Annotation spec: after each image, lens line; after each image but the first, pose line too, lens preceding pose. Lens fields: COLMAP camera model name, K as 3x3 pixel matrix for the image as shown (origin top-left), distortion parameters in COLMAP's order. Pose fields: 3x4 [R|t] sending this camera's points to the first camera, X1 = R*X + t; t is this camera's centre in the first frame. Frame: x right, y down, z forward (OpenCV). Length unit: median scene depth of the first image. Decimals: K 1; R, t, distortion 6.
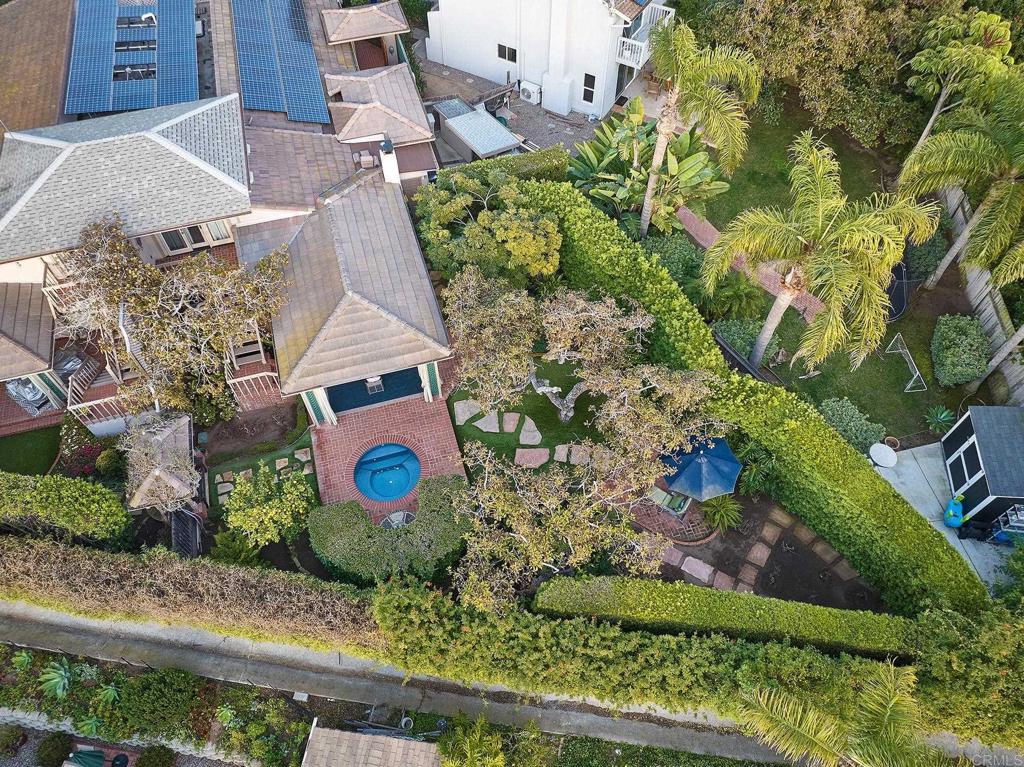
lens RADIAL K [[713.3, 0, 511.1], [0, 713.3, 381.3], [0, 0, 1]] dist [-0.035834, 0.012848]
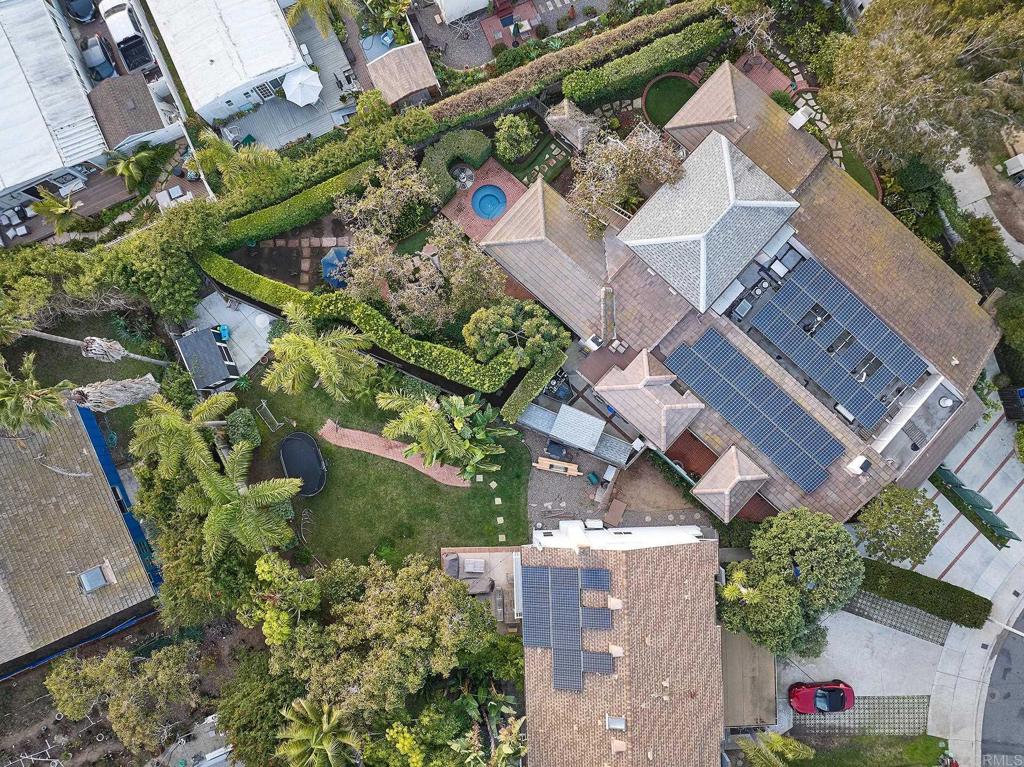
lens RADIAL K [[713.3, 0, 507.5], [0, 713.3, 382.2], [0, 0, 1]] dist [-0.035834, 0.012848]
pose [[-0.850137, 0.526339, -0.015301, 0.065374], [-0.437036, -0.689091, 0.578060, -1.317663], [0.293712, 0.498118, 0.815851, -0.290114]]
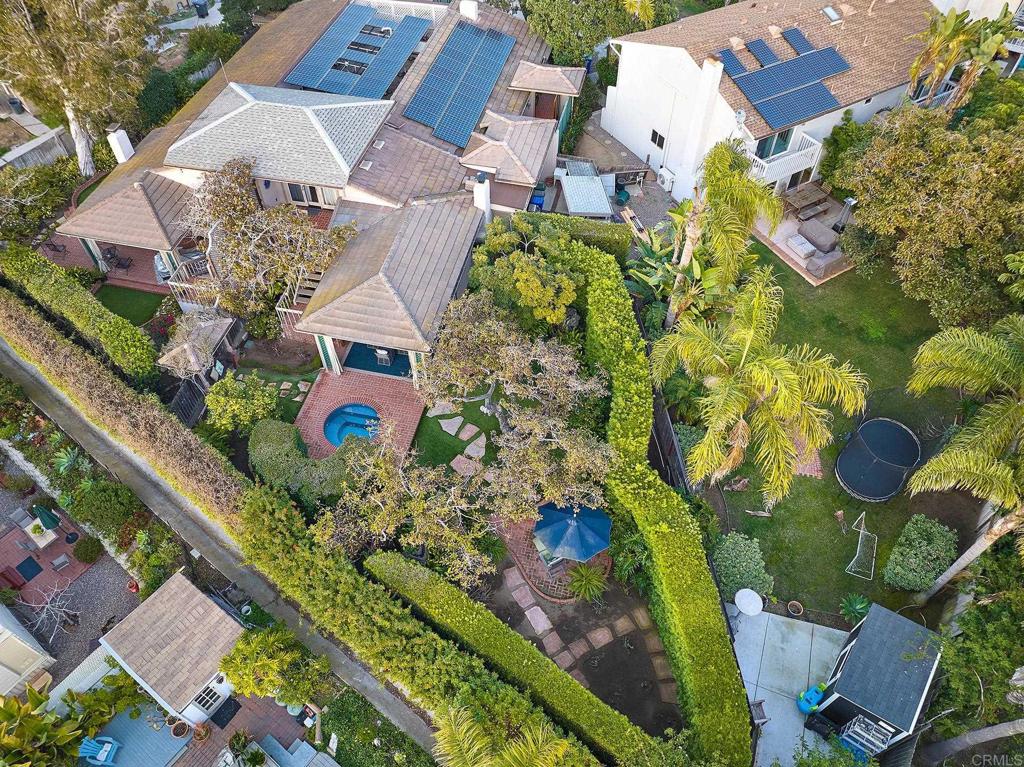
lens RADIAL K [[713.3, 0, 513.5], [0, 713.3, 384.6], [0, 0, 1]] dist [-0.035834, 0.012848]
pose [[0.876366, 0.378337, -0.298066, 0.384257], [-0.400321, 0.916268, -0.013989, -0.025237], [0.267816, 0.131582, 0.954443, -0.059874]]
